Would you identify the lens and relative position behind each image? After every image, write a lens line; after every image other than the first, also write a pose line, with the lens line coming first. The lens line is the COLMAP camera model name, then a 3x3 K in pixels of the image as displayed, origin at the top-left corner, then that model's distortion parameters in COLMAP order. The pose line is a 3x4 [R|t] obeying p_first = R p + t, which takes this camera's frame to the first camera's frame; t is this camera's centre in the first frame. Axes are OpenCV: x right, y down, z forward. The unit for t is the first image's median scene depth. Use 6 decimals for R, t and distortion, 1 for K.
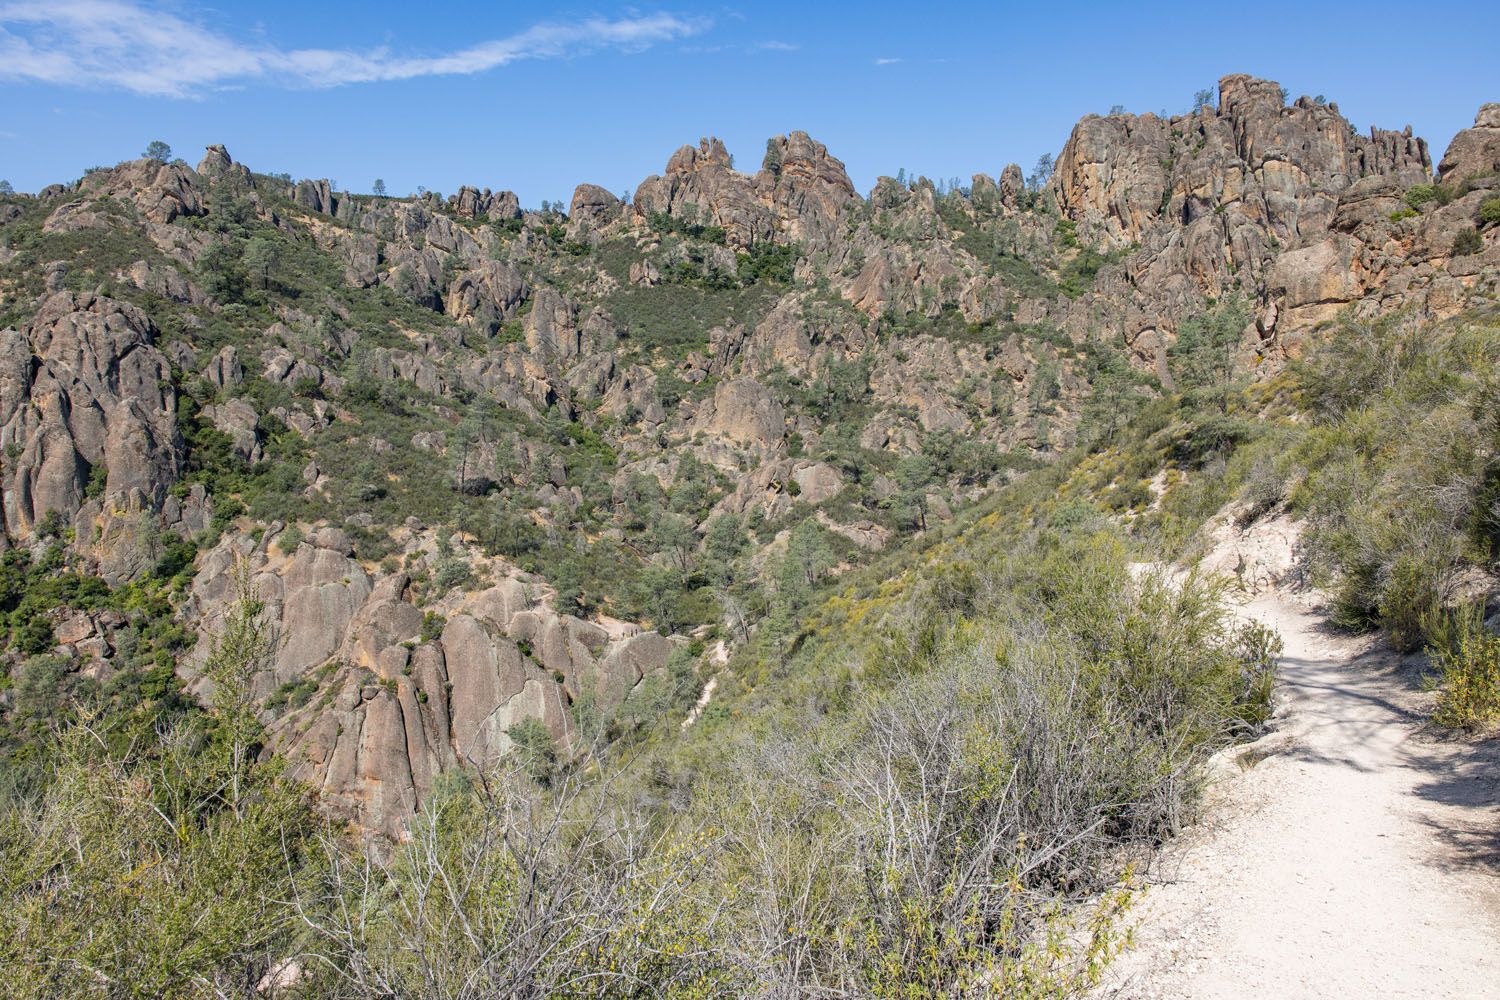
lens RADIAL K [[1052.7, 0, 730.4], [0, 1052.7, 496.4], [0, 0, 1]] dist [-0.003188, 0.002603]
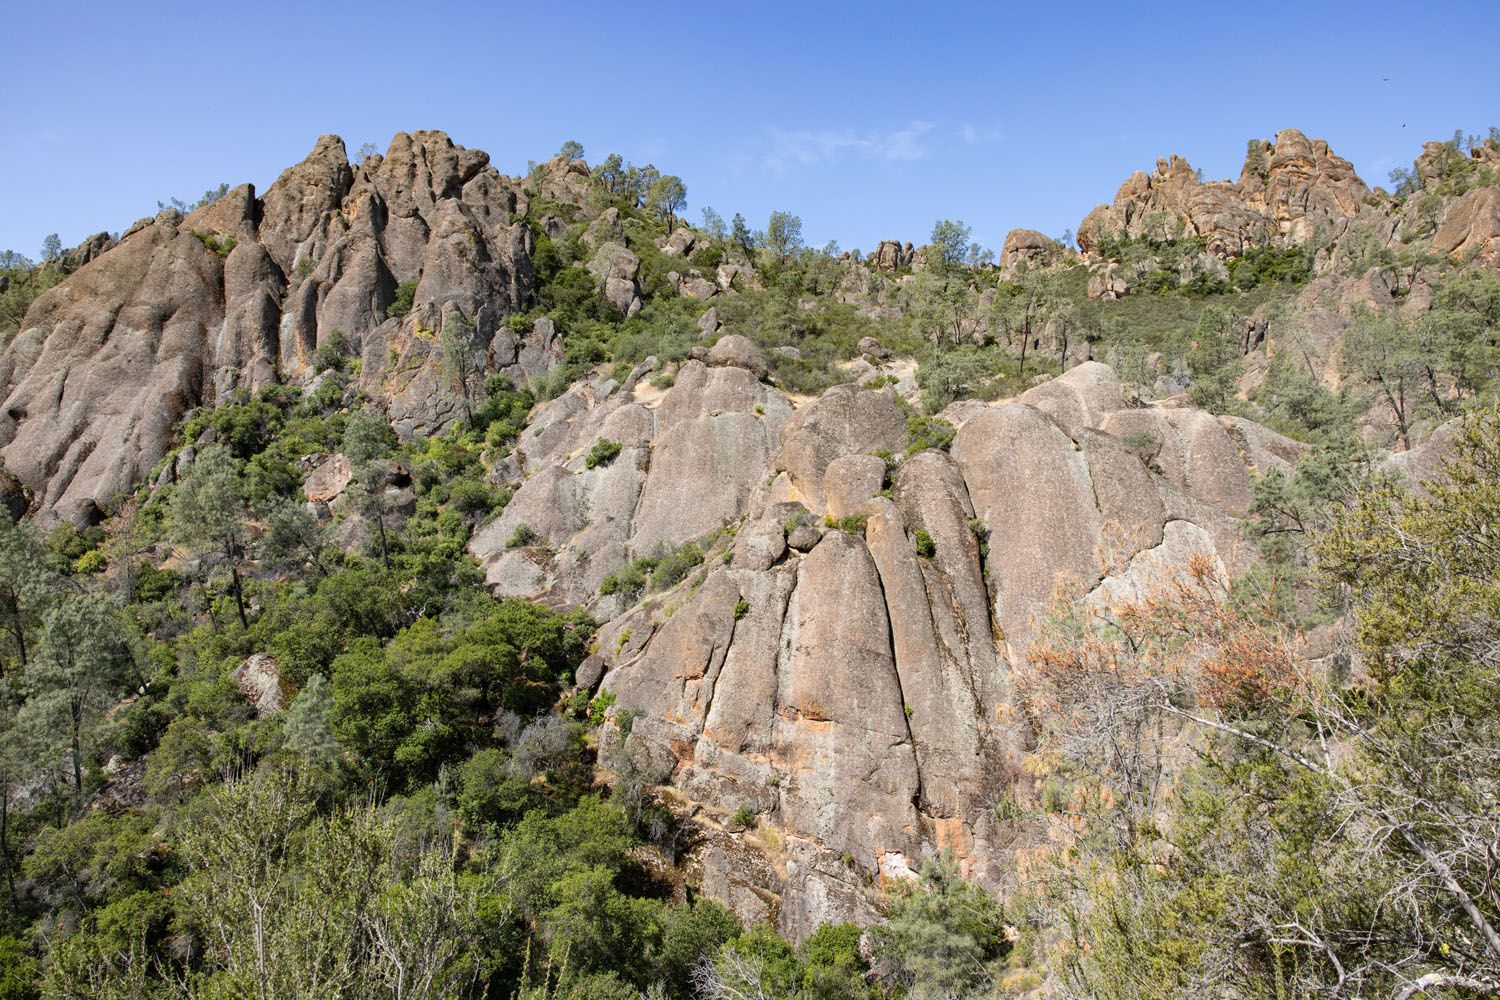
lens RADIAL K [[1052.7, 0, 730.4], [0, 1052.7, 496.4], [0, 0, 1]] dist [-0.003188, 0.002603]
pose [[0.929683, -0.038781, -0.366314, -0.173114], [-0.014781, 0.989714, -0.142293, 0.194178], [0.368064, 0.137701, 0.919547, 0.479012]]
